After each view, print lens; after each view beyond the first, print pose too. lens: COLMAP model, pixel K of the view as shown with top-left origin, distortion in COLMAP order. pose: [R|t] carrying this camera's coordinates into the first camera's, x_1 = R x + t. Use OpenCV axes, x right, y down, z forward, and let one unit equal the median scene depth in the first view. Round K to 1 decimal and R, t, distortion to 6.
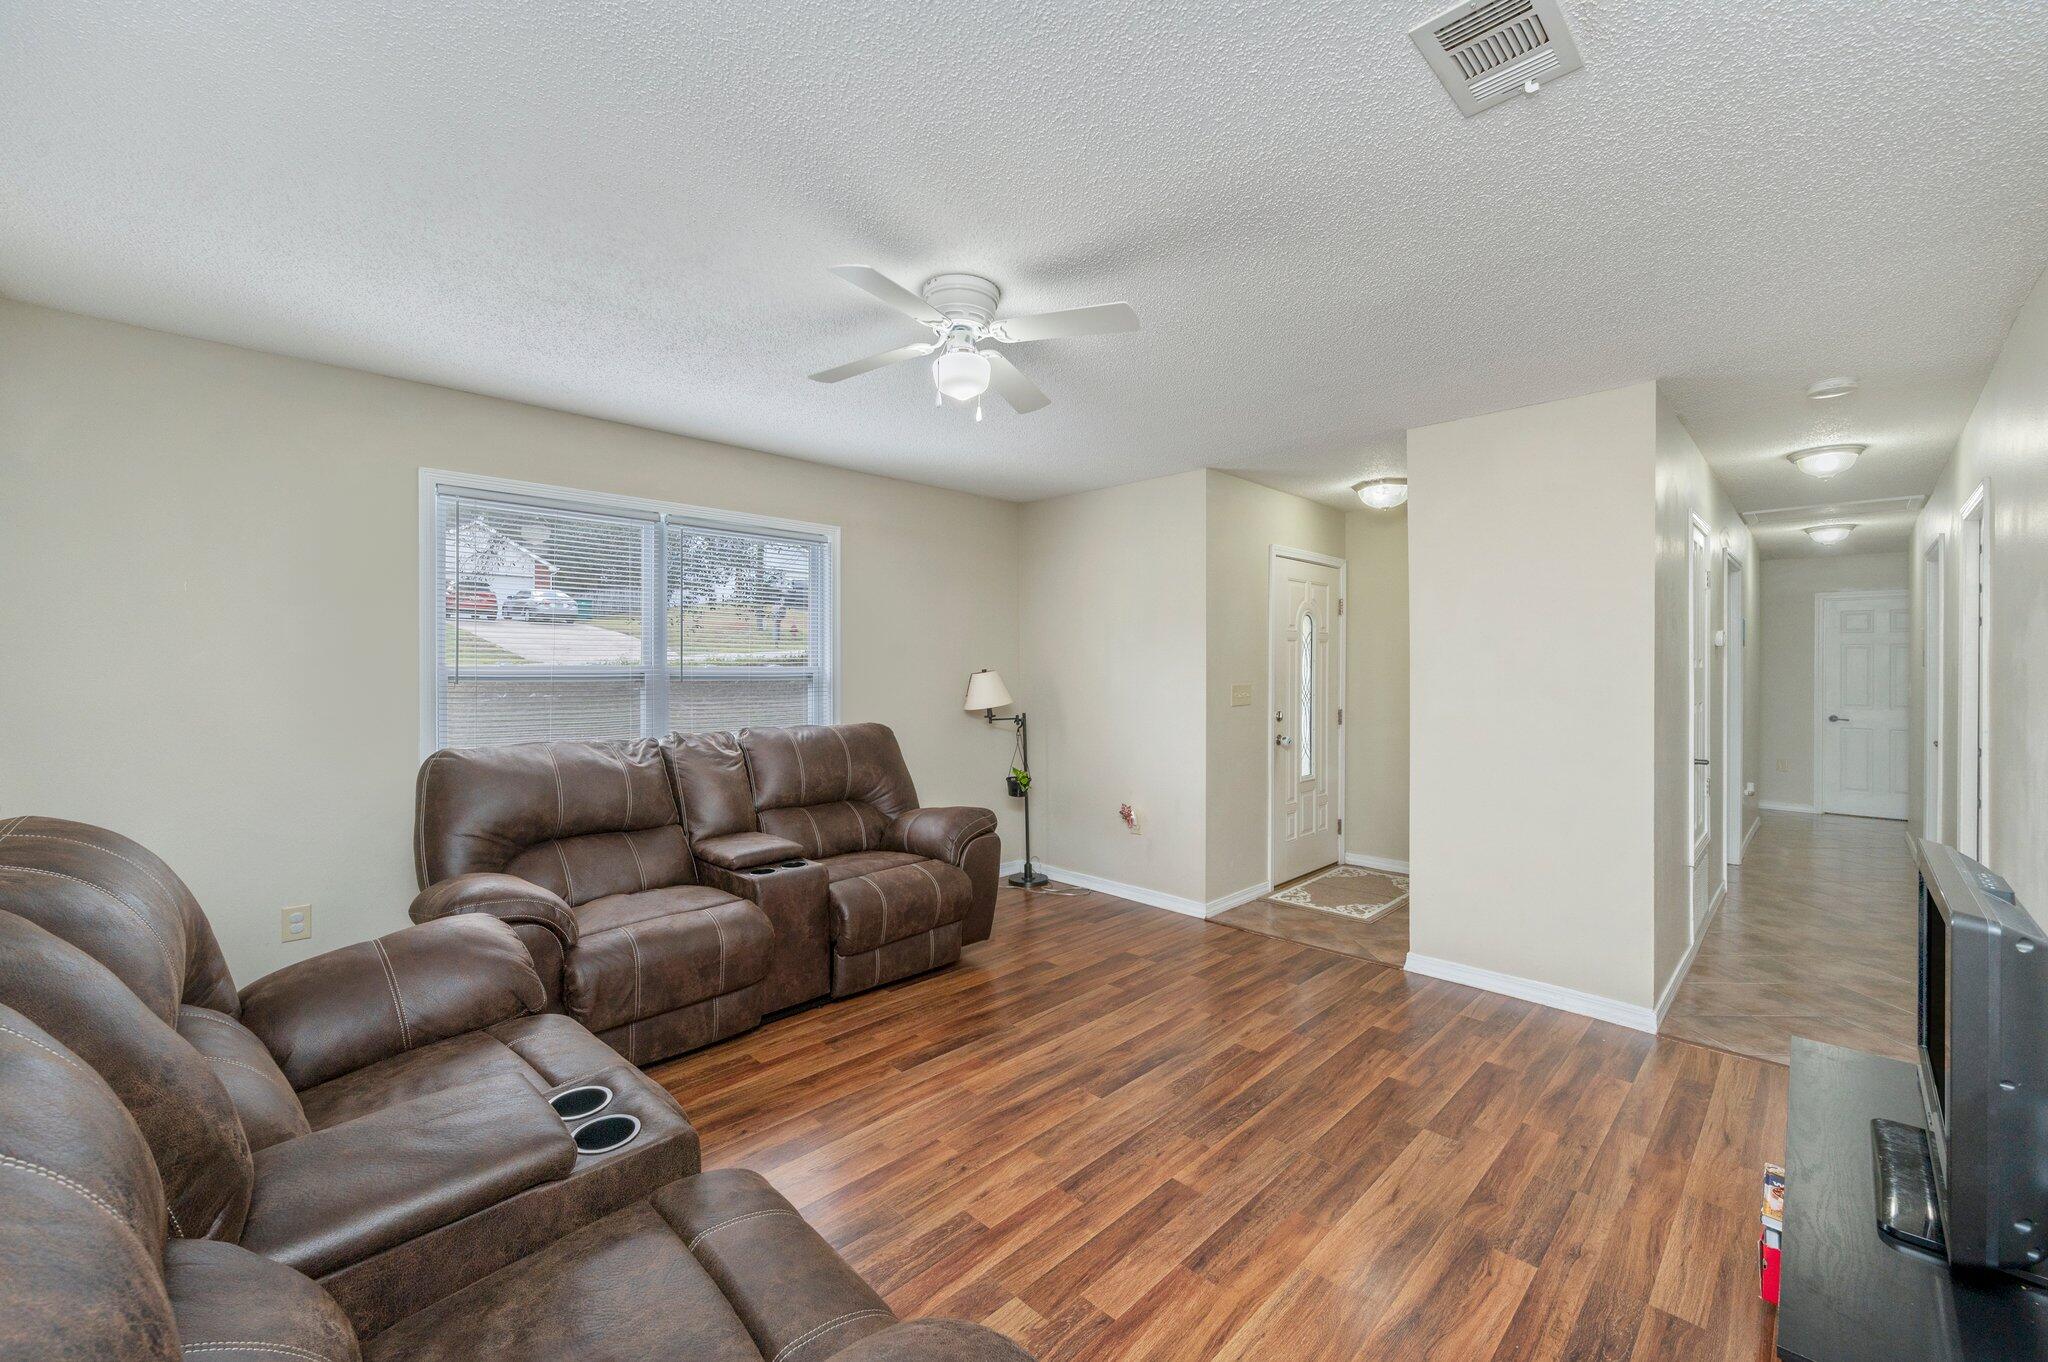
lens RADIAL K [[840.0, 0, 1031.5], [0, 840.0, 669.8], [0, 0, 1]] dist [-0.000026, -0.000069]
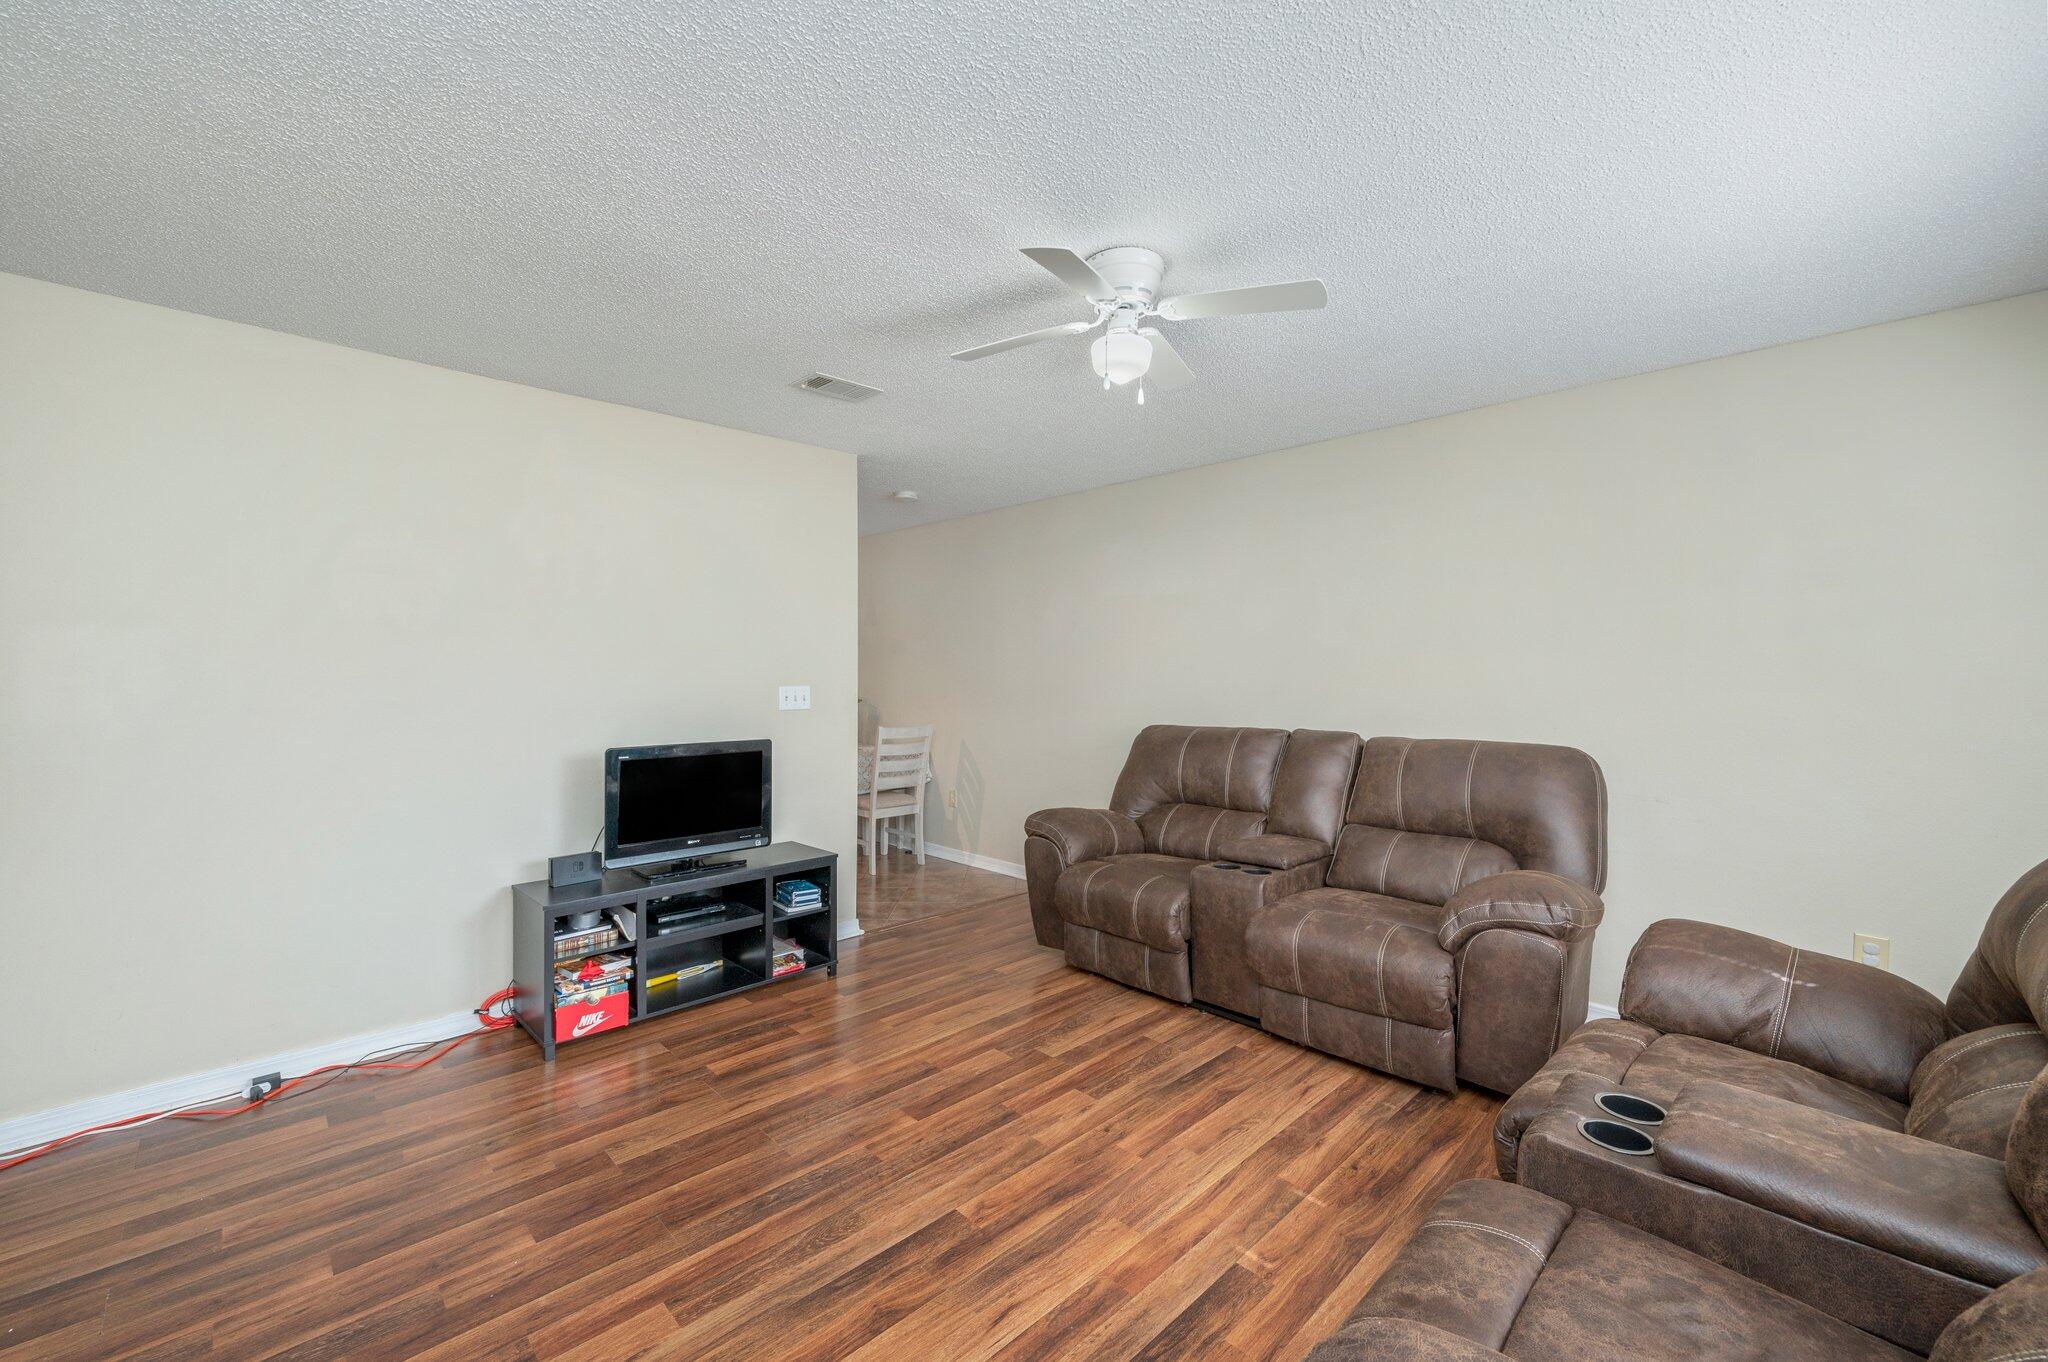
lens RADIAL K [[840.0, 0, 1031.5], [0, 840.0, 669.8], [0, 0, 1]] dist [-0.000026, -0.000069]
pose [[-0.999894, -0.003244, 0.014214, 0.002337], [-0.003217, 0.999993, 0.001922, 0.001220], [-0.014220, 0.001876, -0.999897, 1.965781]]
